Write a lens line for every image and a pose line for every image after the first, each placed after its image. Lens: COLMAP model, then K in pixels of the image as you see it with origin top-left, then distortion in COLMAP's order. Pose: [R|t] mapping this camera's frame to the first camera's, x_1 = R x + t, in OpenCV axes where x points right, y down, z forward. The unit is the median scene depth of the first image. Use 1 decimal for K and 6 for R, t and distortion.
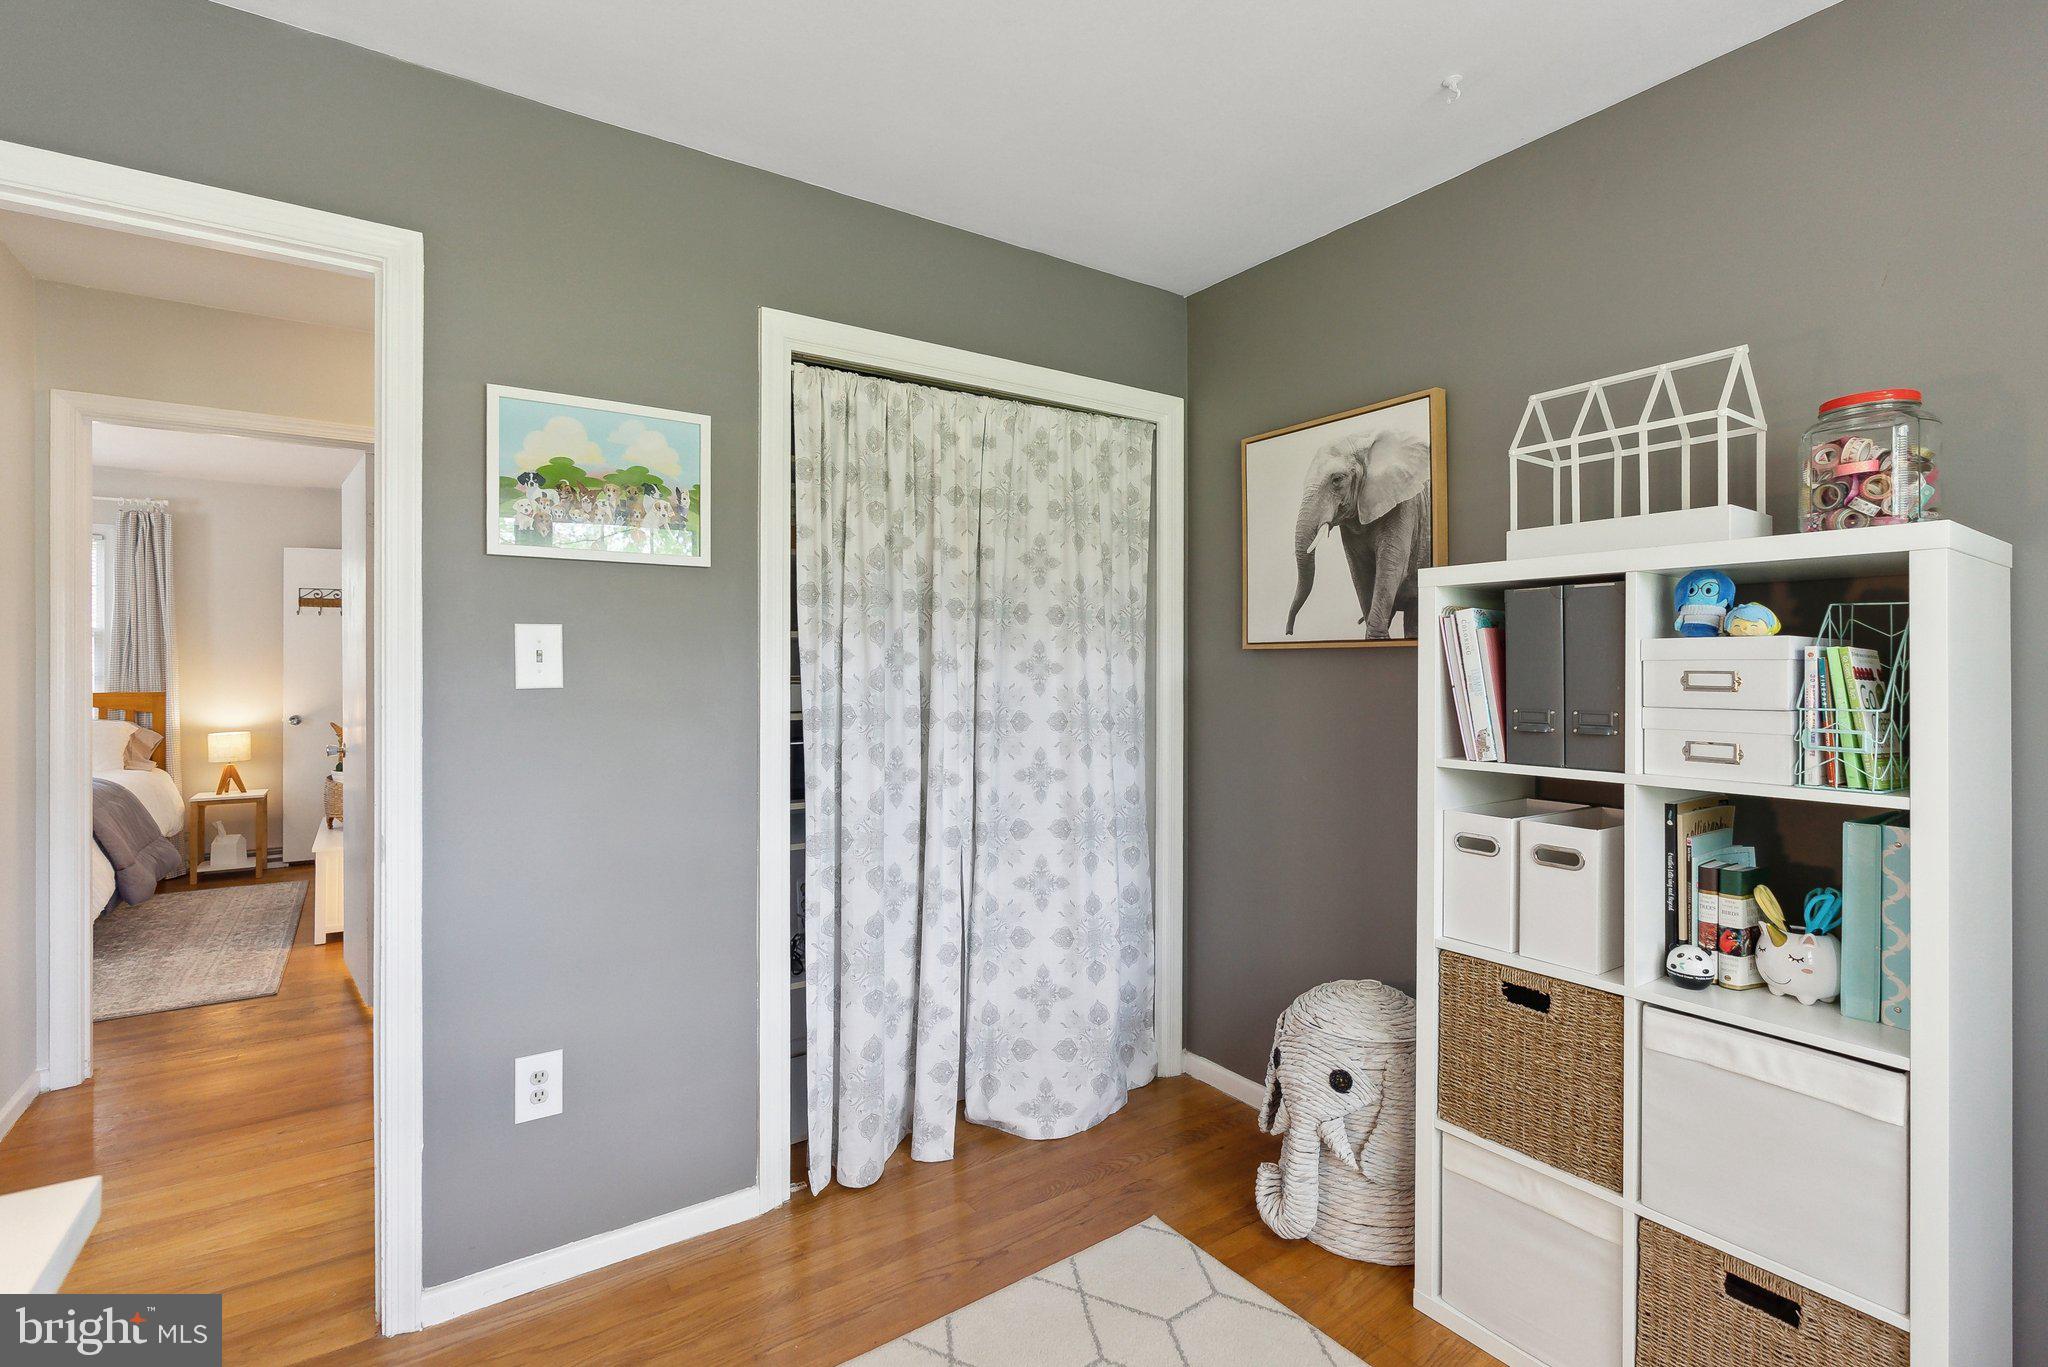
lens RADIAL K [[945.1, 0, 1016.3], [0, 945.1, 665.1], [0, 0, 1]] dist [-0.005319, 0.001585]
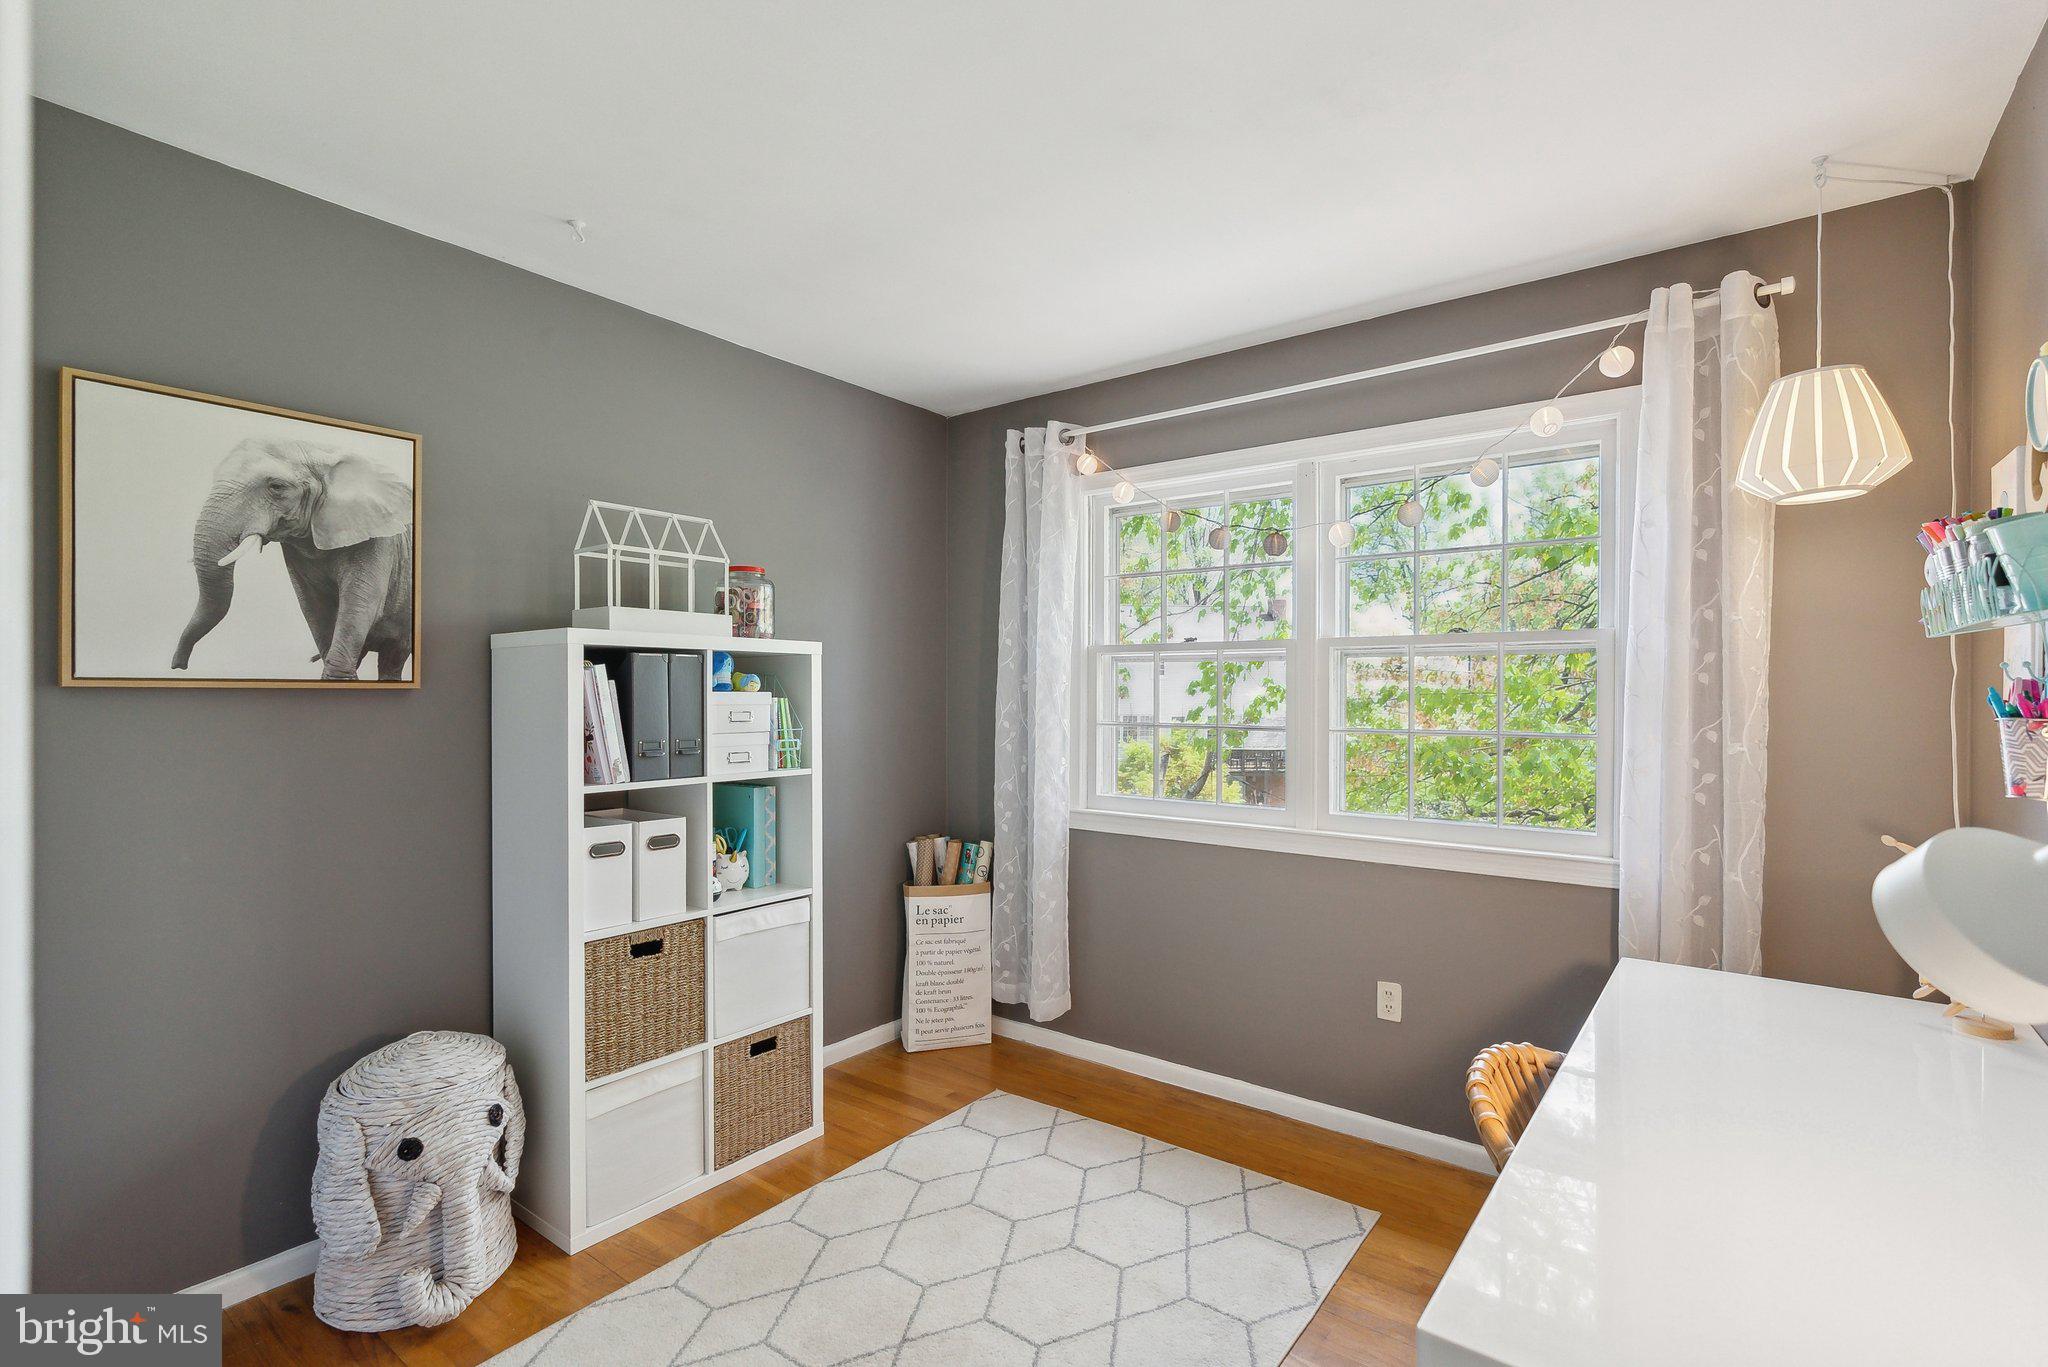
lens RADIAL K [[945.1, 0, 1018.1], [0, 945.1, 697.5], [0, 0, 1]] dist [-0.005319, 0.001585]
pose [[-0.316796, -0.005329, 0.948479, -0.780347], [-0.005493, 0.999978, 0.003783, -0.020164], [-0.948478, -0.004012, -0.316819, 0.763547]]
